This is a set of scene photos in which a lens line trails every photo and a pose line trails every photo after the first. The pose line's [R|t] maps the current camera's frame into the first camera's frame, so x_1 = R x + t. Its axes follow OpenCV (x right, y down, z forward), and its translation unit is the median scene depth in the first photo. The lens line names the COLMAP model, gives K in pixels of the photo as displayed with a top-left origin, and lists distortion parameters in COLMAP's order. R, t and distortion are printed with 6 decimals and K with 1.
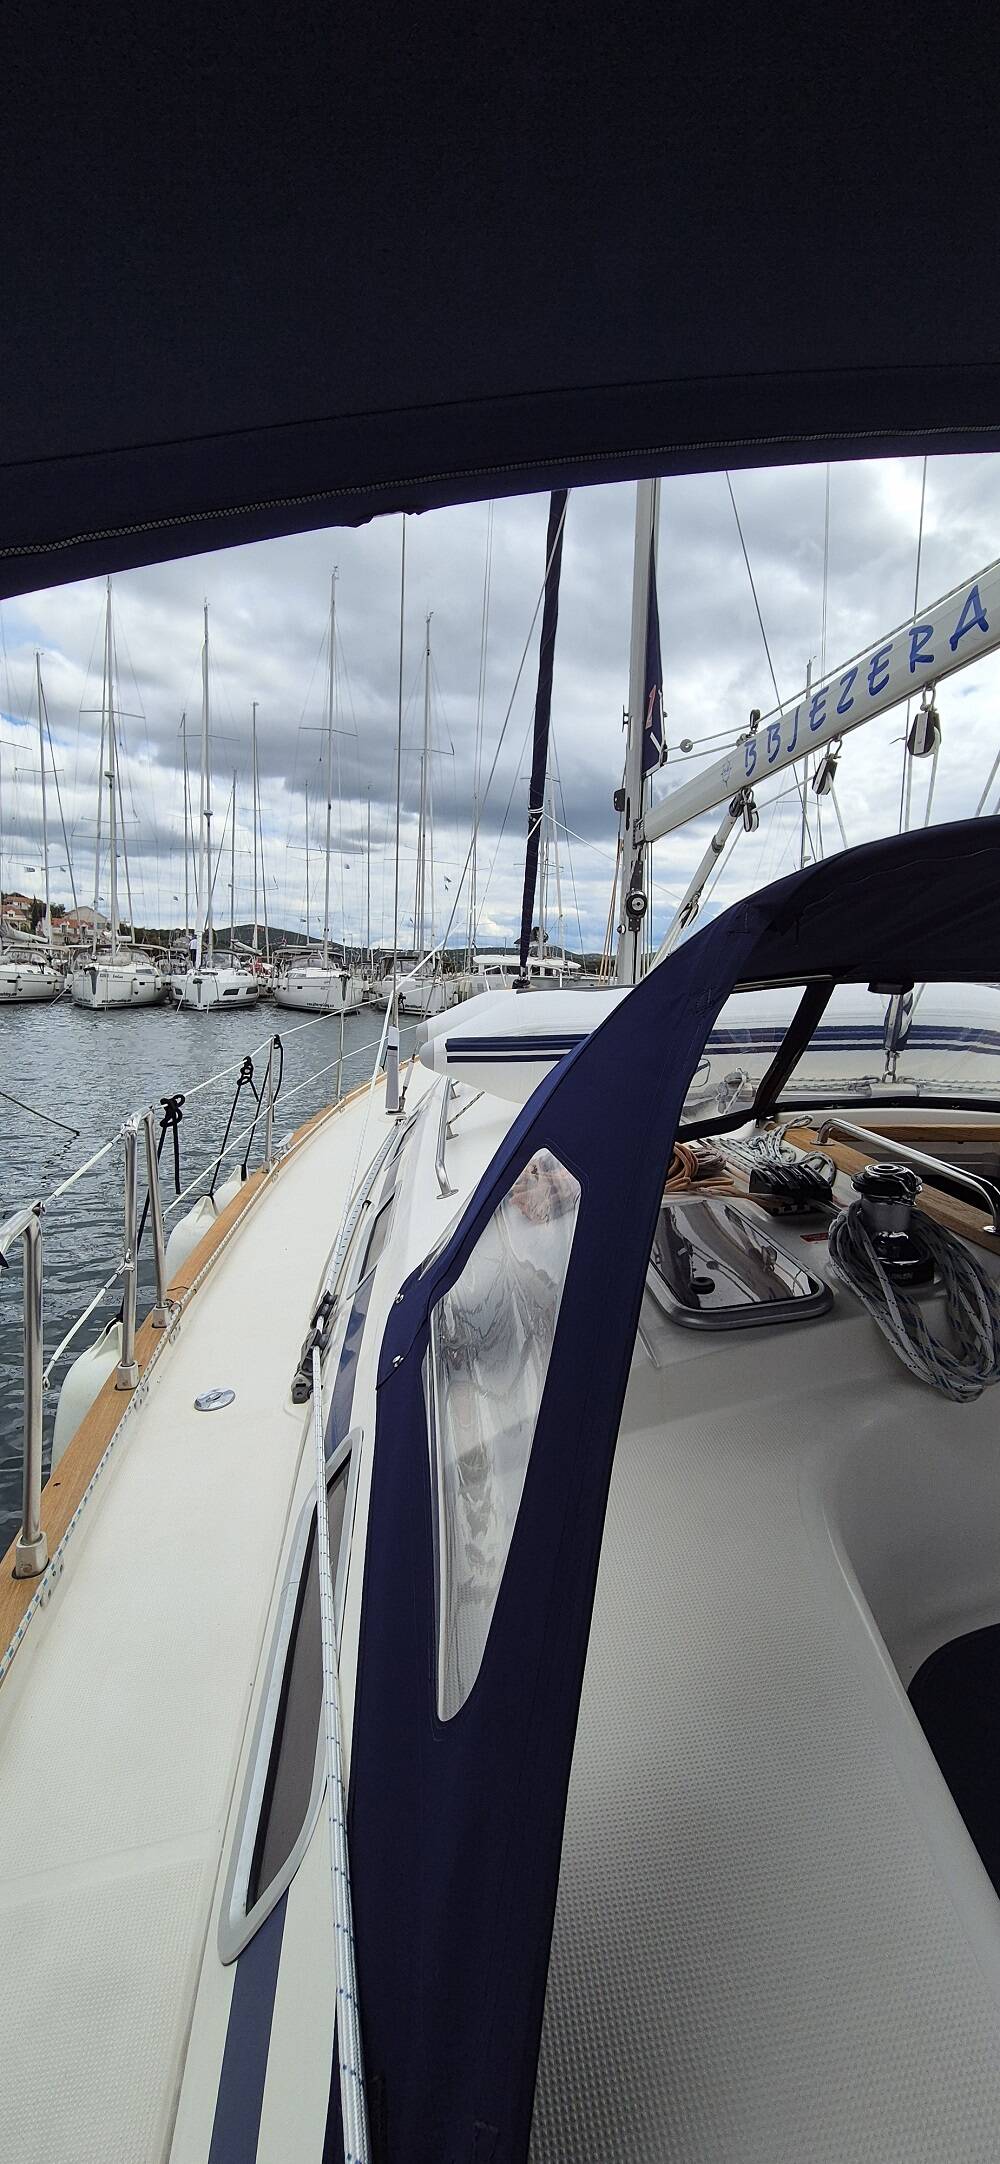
lens RADIAL K [[868.7, 0, 498.8], [0, 868.7, 1077.9], [0, 0, 1]] dist [0.016605, 0.000053]
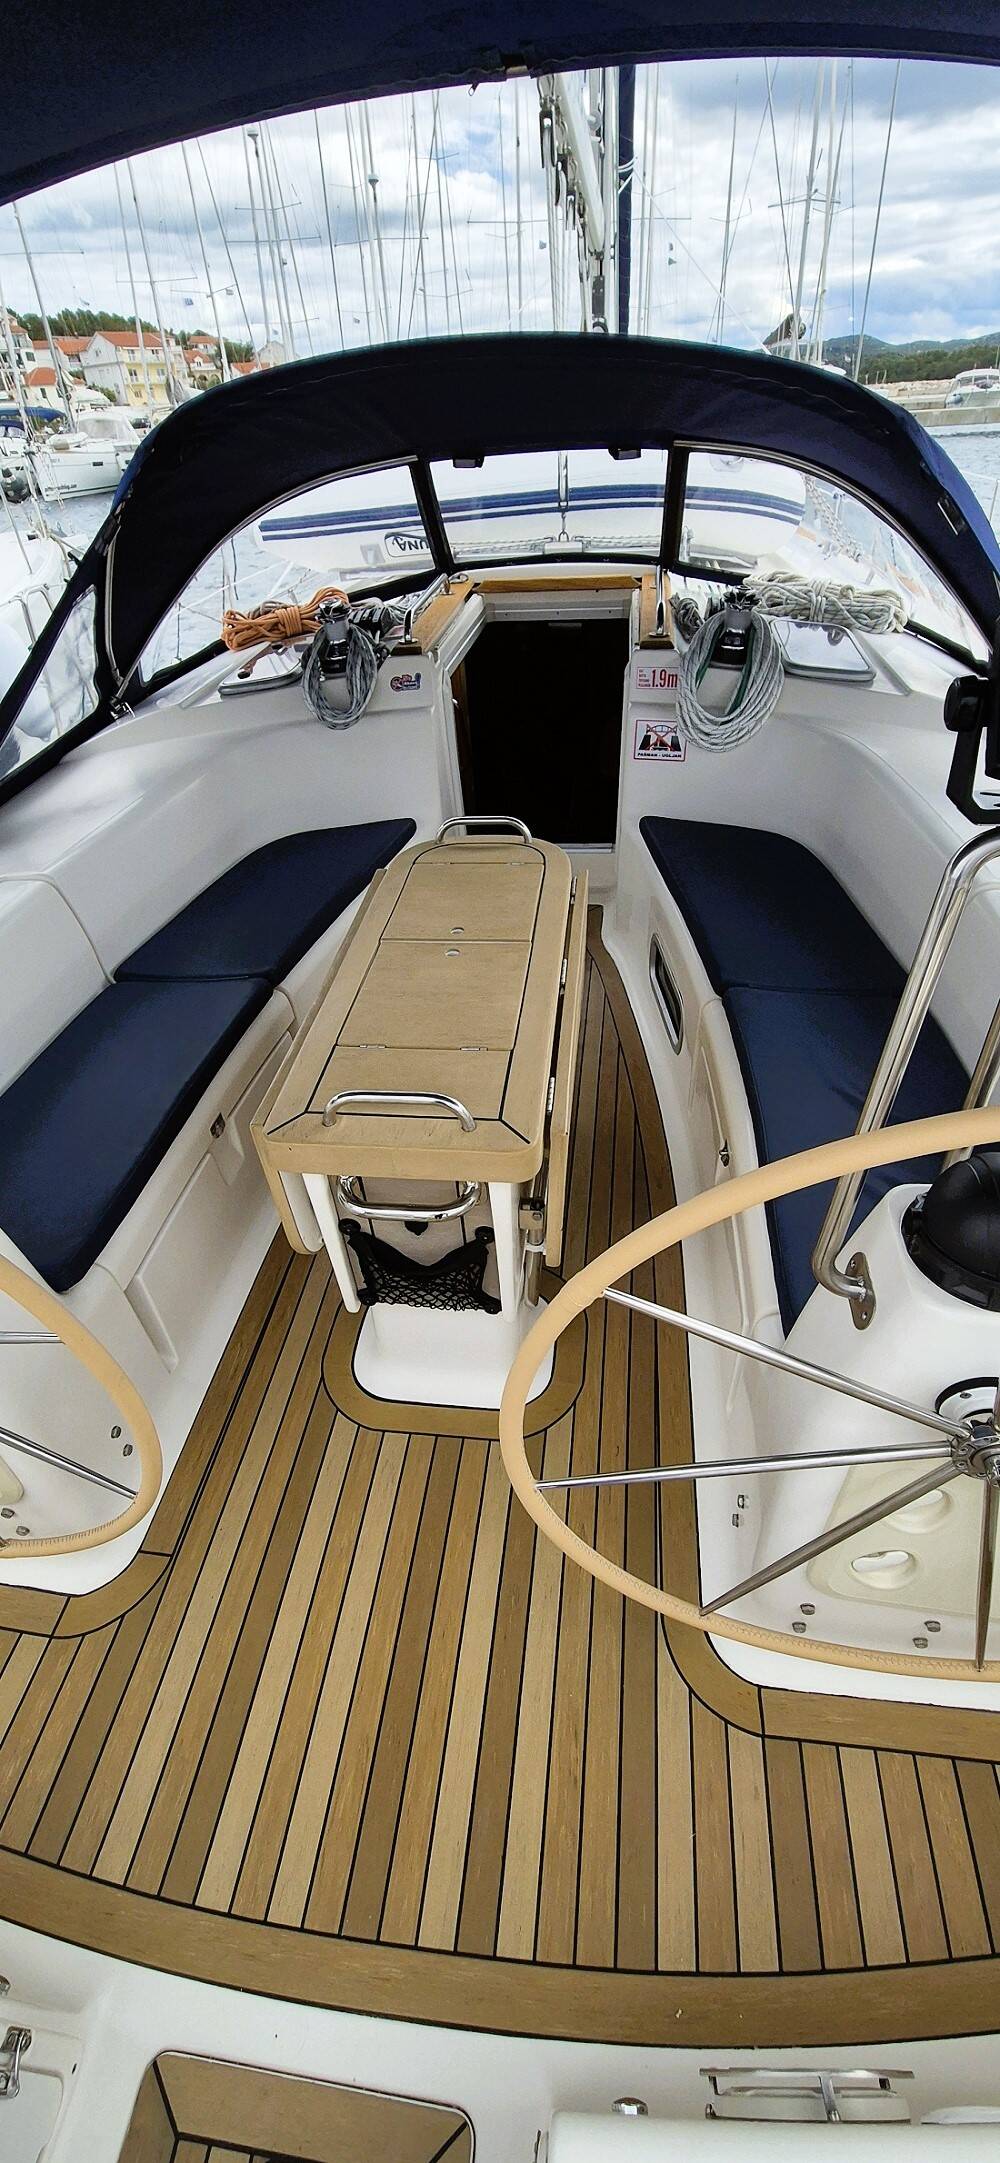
lens RADIAL K [[876.8, 0, 506.0], [0, 876.8, 1079.1], [0, 0, 1]] dist [0.002207, -0.001406]
pose [[0.964606, 0.095113, -0.245946, 0.082255], [0.044378, 0.860831, 0.506953, 0.003072], [0.259936, -0.499924, 0.826141, -0.053777]]
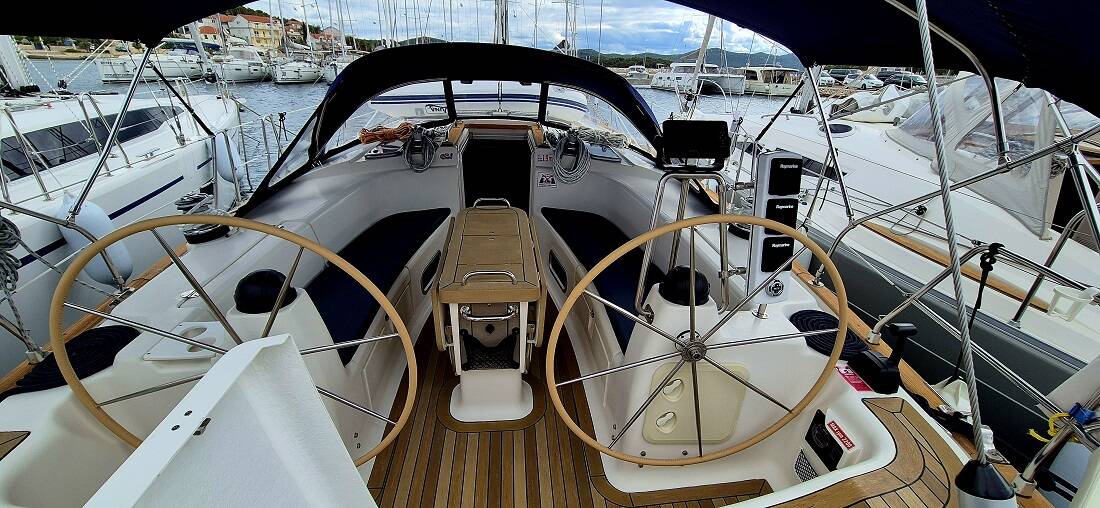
lens RADIAL K [[445.9, 0, 549.2], [0, 445.9, 258.4], [0, 0, 1]] dist [0.002207, -0.001406]
pose [[0.999233, 0.018721, -0.034404, 0.076023], [-0.008204, 0.958930, 0.283525, 0.006221], [0.038299, -0.283025, 0.958348, -0.084275]]
